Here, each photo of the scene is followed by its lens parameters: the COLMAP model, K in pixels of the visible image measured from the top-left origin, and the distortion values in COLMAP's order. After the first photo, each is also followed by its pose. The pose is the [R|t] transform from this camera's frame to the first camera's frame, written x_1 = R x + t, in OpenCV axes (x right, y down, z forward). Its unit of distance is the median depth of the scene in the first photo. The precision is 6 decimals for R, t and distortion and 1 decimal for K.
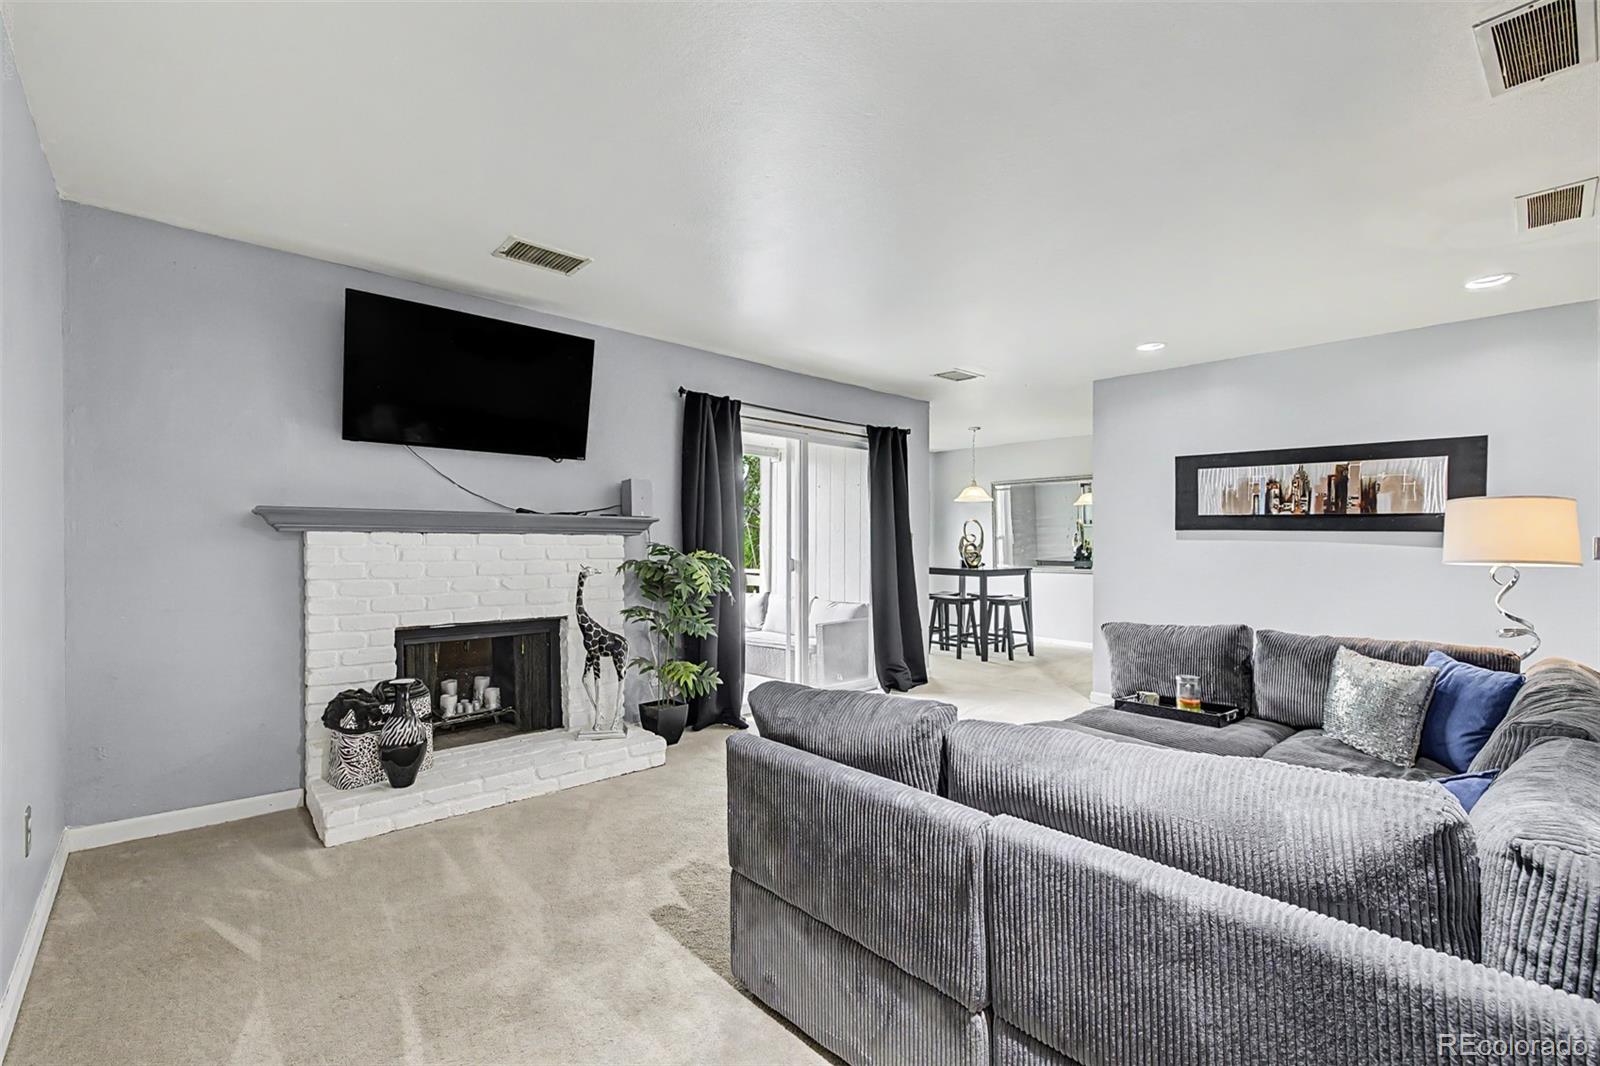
lens RADIAL K [[692.1, 0, 806.7], [0, 692.1, 558.0], [0, 0, 1]] dist [0.005004, 0.000019]
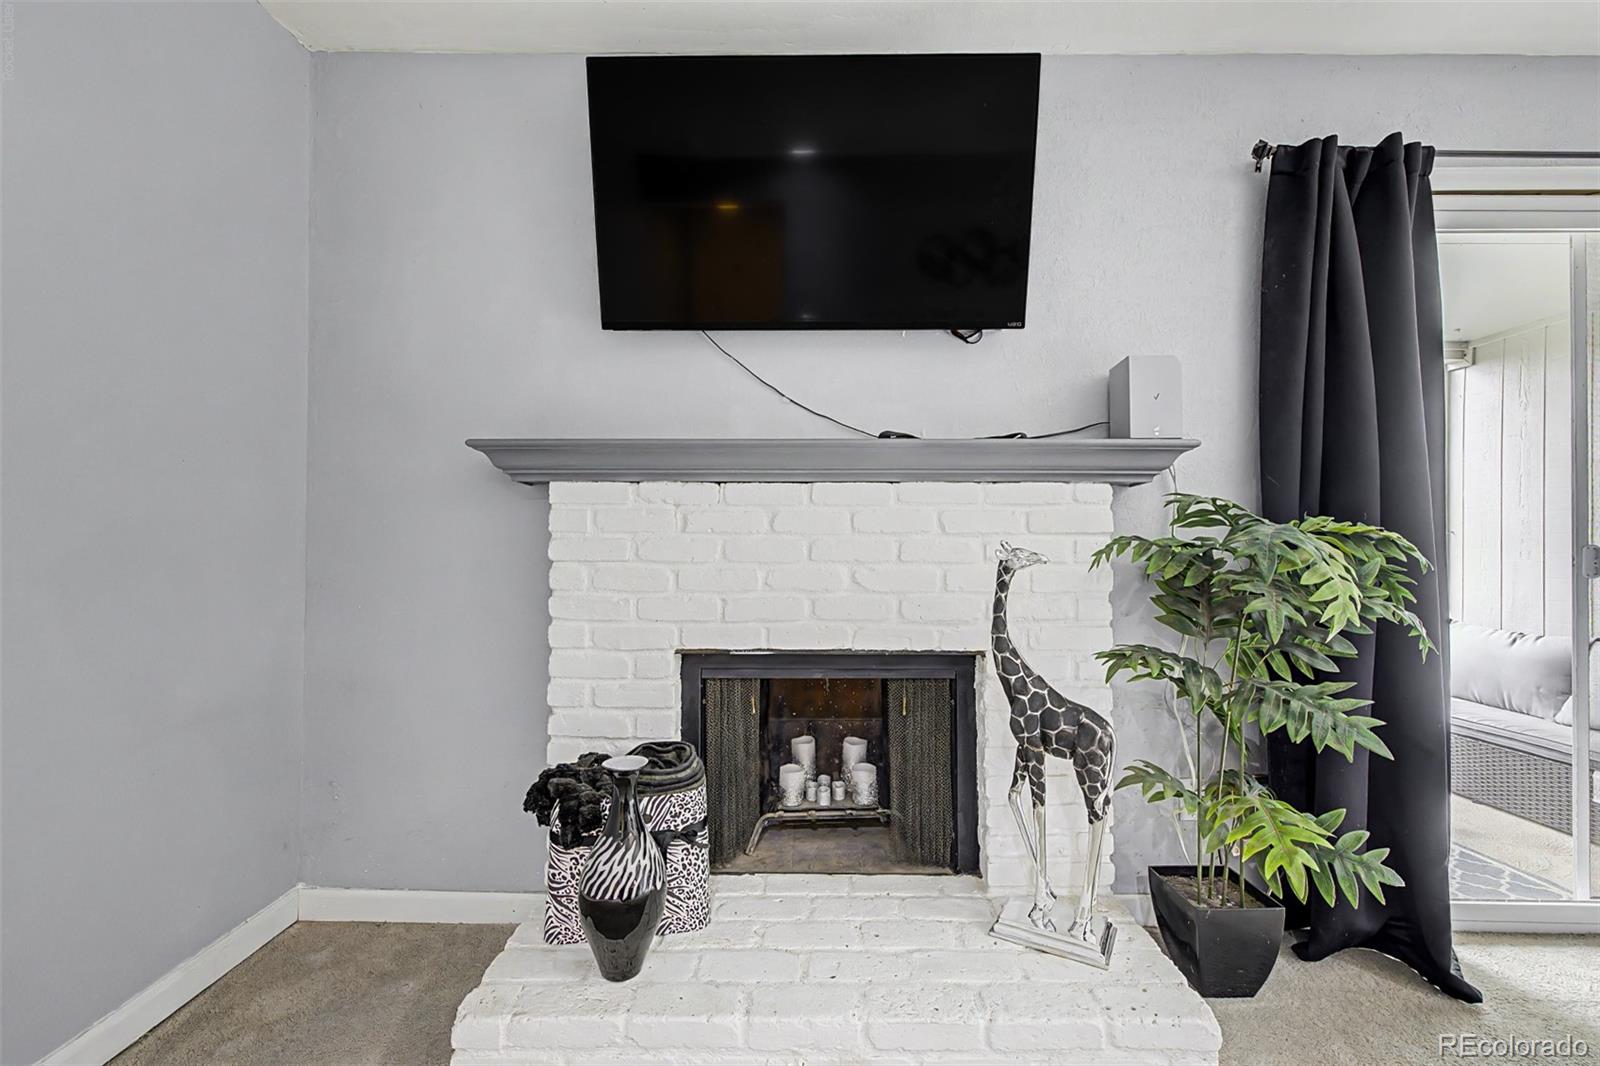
lens RADIAL K [[679.9, 0, 811.0], [0, 679.9, 538.4], [0, 0, 1]] dist [0.009670, -0.002135]
pose [[0.738340, -0.006239, -0.674400, -0.109813], [-0.015725, 0.999526, -0.026463, 0.018567], [0.674246, 0.030143, 0.737892, 0.543057]]
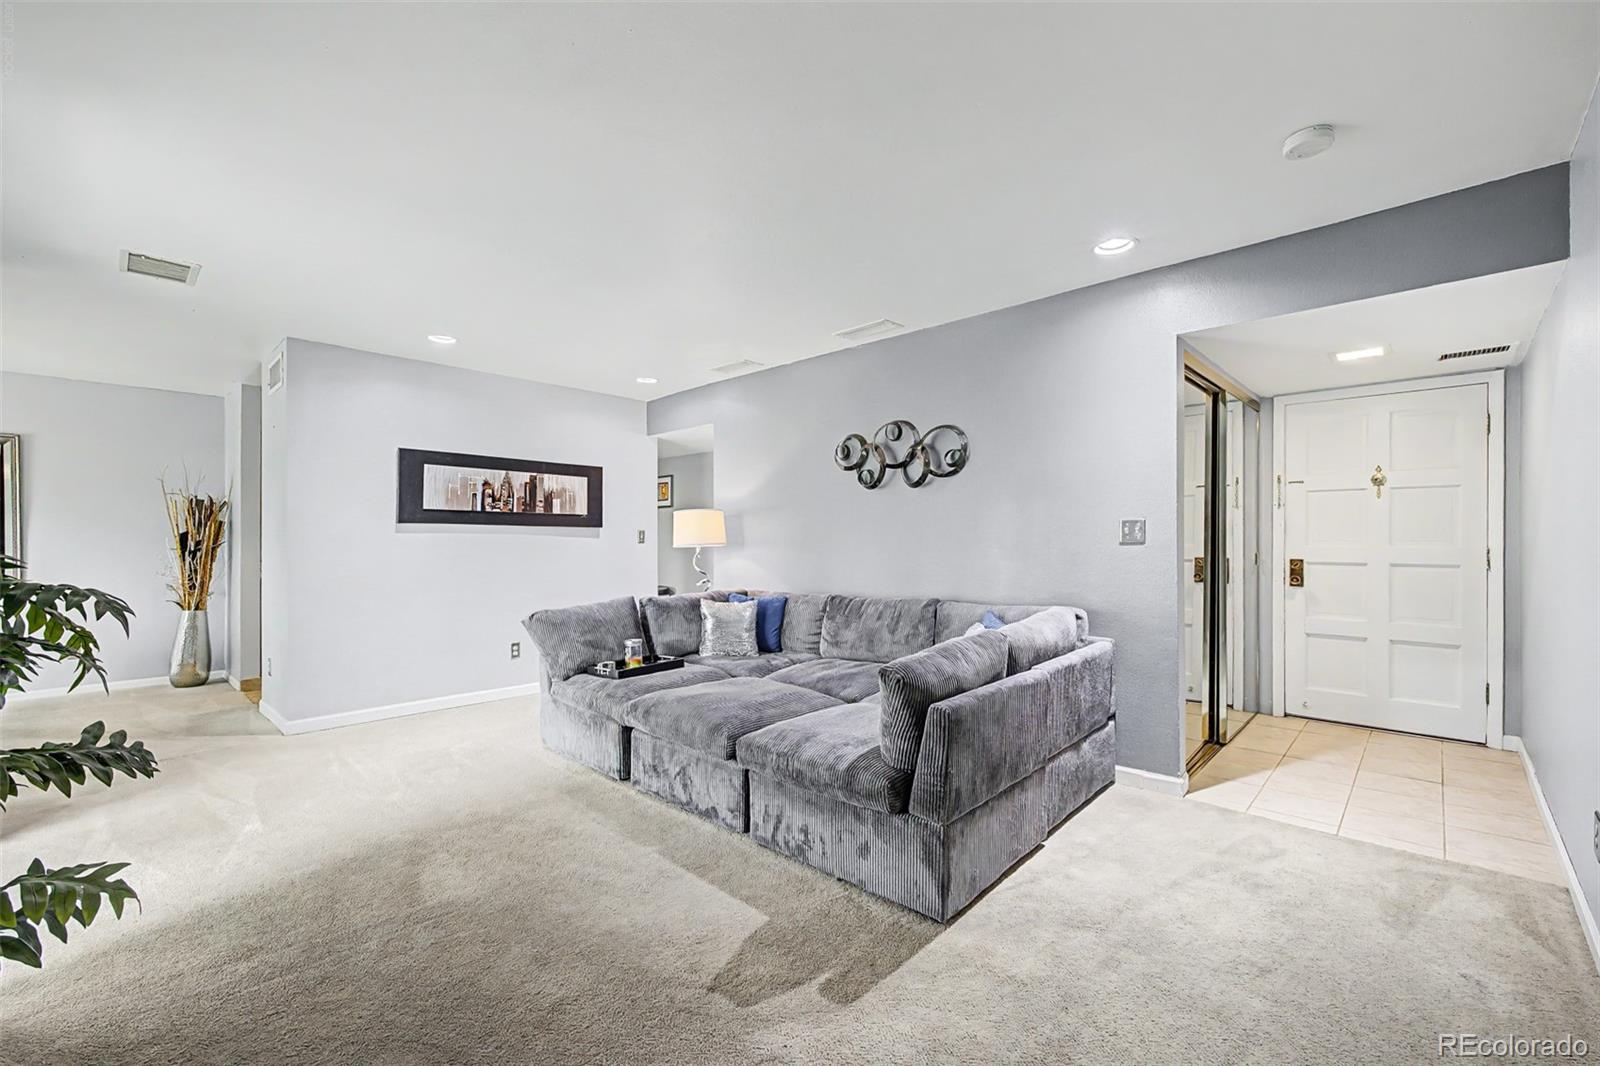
lens RADIAL K [[679.9, 0, 798.6], [0, 679.9, 529.9], [0, 0, 1]] dist [0.009670, -0.002135]
pose [[-0.064148, 0.004937, 0.997928, -0.556528], [0.028377, 0.999592, -0.003121, -0.013977], [-0.997537, 0.028118, -0.064262, 0.606288]]
